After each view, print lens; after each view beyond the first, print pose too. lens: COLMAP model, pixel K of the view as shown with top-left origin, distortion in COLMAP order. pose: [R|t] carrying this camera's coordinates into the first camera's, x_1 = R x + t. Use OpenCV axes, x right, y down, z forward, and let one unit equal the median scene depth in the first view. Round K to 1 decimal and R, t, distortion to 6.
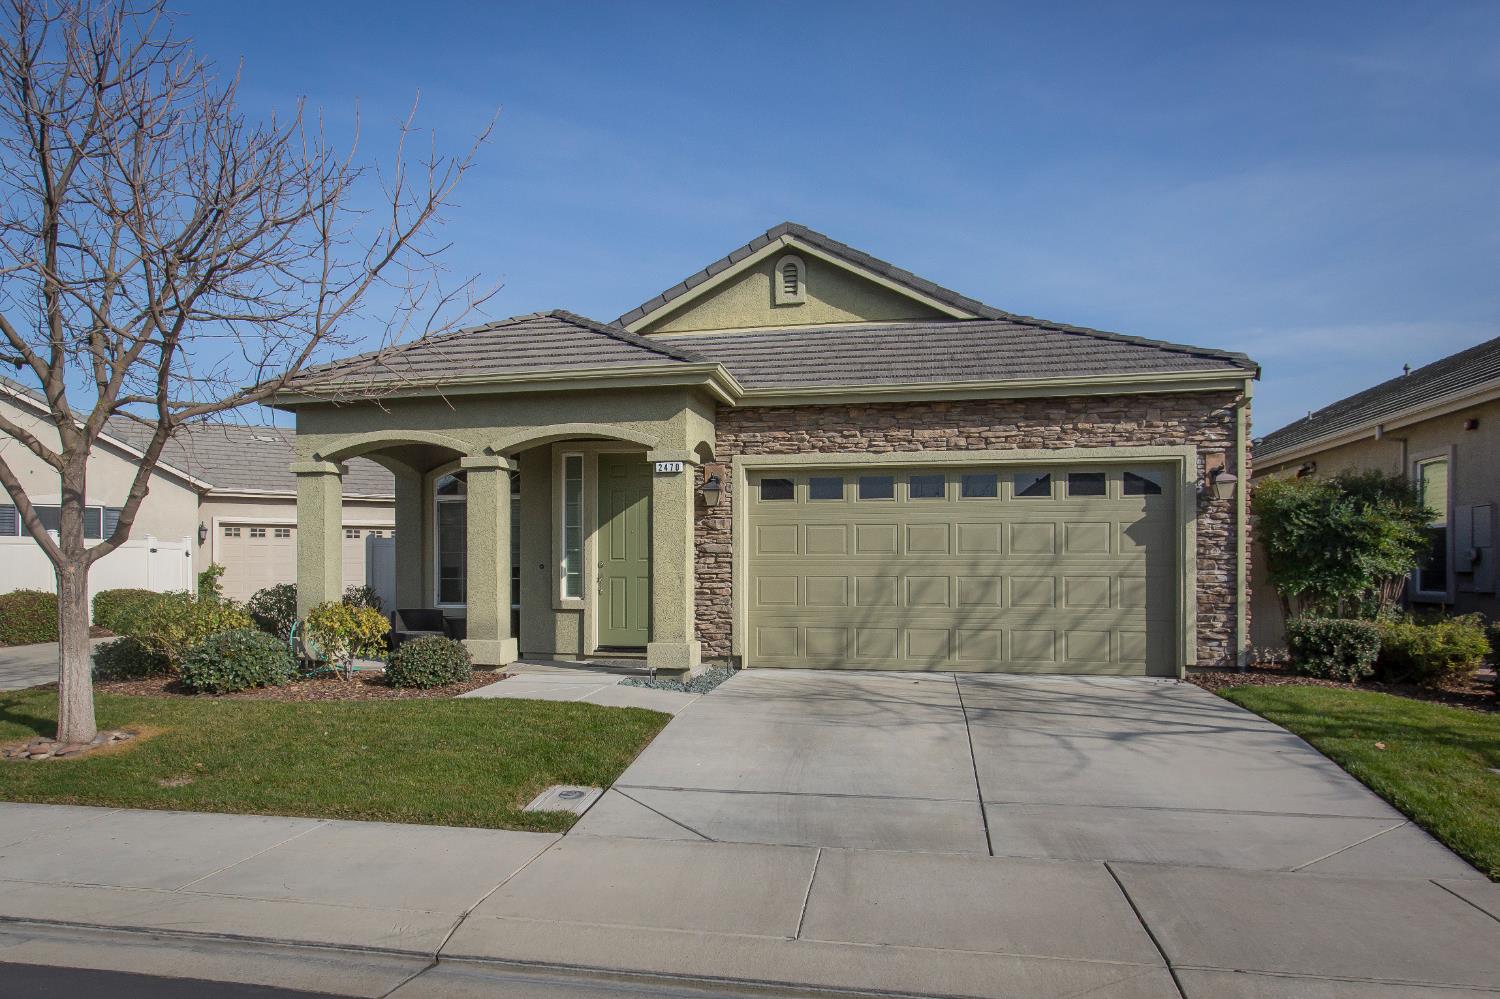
lens RADIAL K [[864.7, 0, 749.8], [0, 864.7, 492.9], [0, 0, 1]] dist [-0.000404, 0.000475]
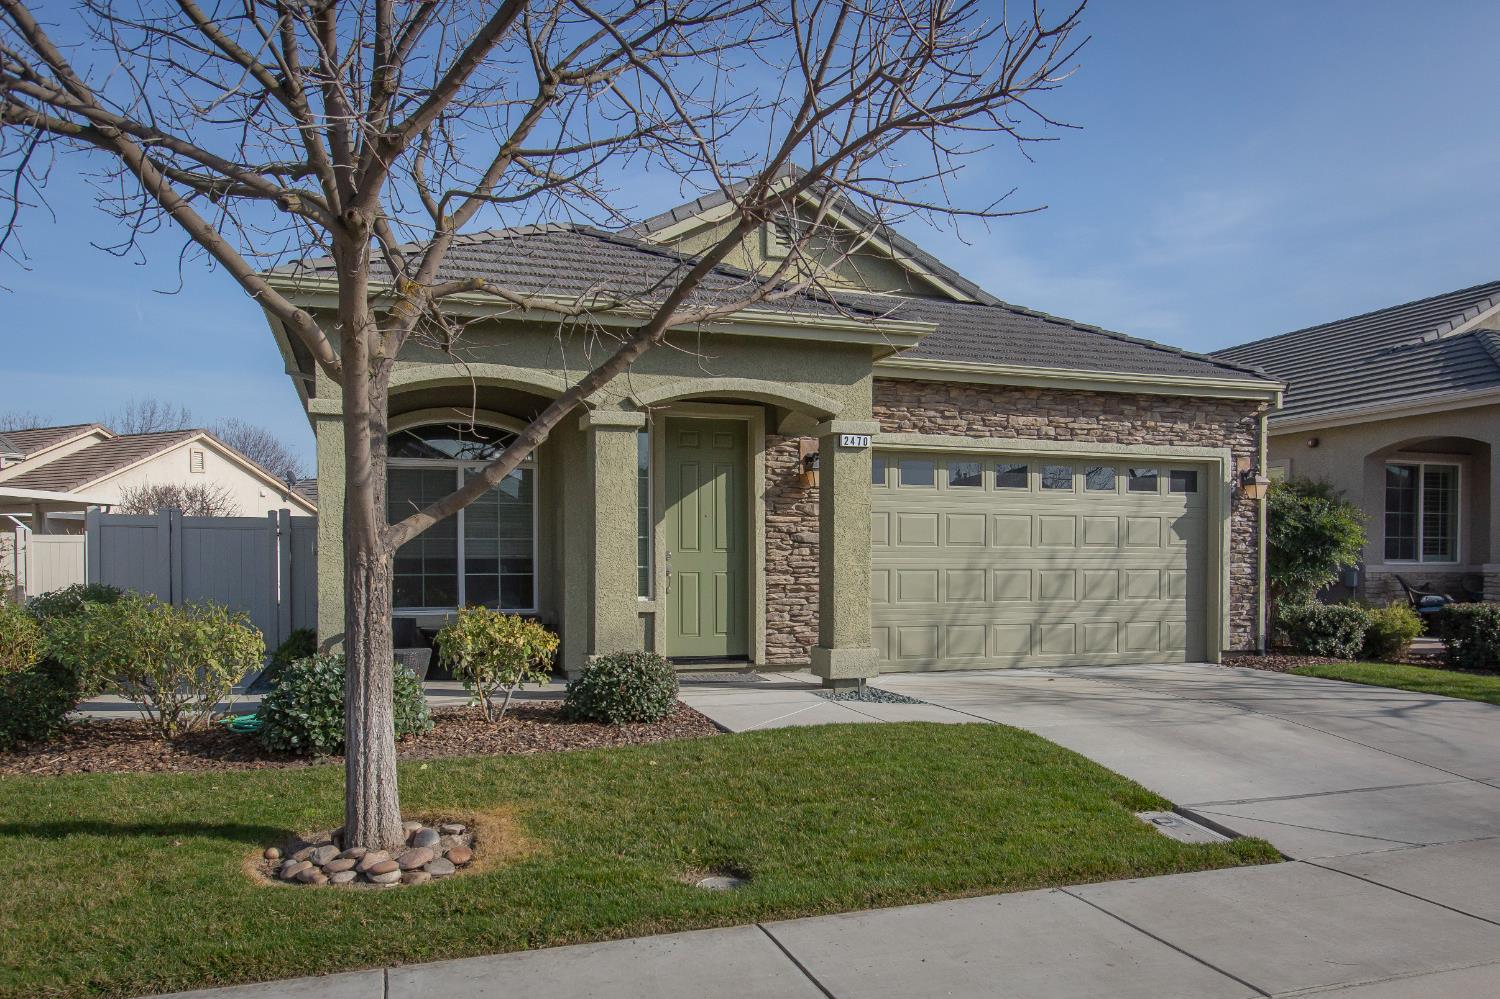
lens RADIAL K [[974.0, 0, 750.0], [0, 974.0, 499.5], [0, 0, 1]] dist [0.018404, -0.000939]
pose [[0.881476, 0.030809, 0.471223, -0.578986], [-0.041130, 0.999086, 0.011616, 0.019050], [-0.470435, -0.029621, 0.881937, 0.191702]]
